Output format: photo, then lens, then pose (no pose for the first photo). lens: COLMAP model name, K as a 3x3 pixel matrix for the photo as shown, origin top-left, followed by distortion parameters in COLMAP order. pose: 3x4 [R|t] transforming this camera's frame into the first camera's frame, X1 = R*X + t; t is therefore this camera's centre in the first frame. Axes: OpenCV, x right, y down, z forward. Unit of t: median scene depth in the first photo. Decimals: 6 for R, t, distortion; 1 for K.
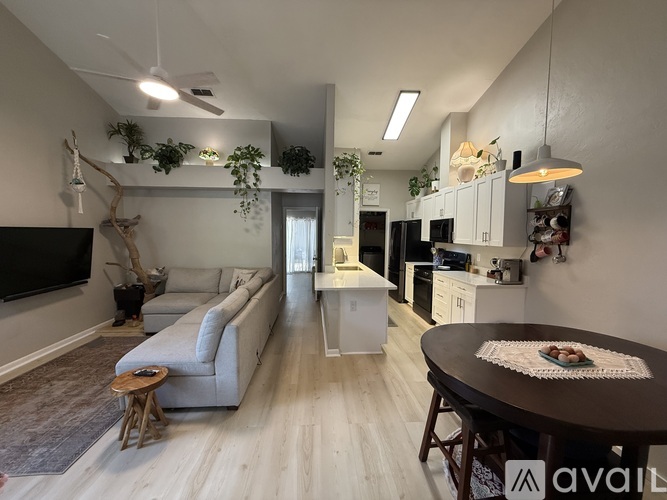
lens RADIAL K [[266.5, 0, 329.4], [0, 266.5, 248.3], [0, 0, 1]] dist [-0.009268, 0.000576]
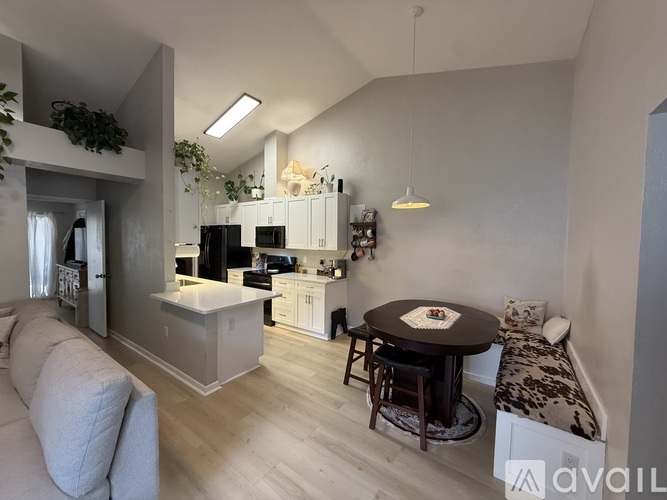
lens RADIAL K [[266.5, 0, 331.6], [0, 266.5, 249.6], [0, 0, 1]] dist [-0.009268, 0.000576]
pose [[0.619855, -0.030149, 0.784137, -0.363137], [0.037350, 0.999263, 0.008895, -0.021118], [-0.783827, 0.023774, 0.620524, 0.190895]]
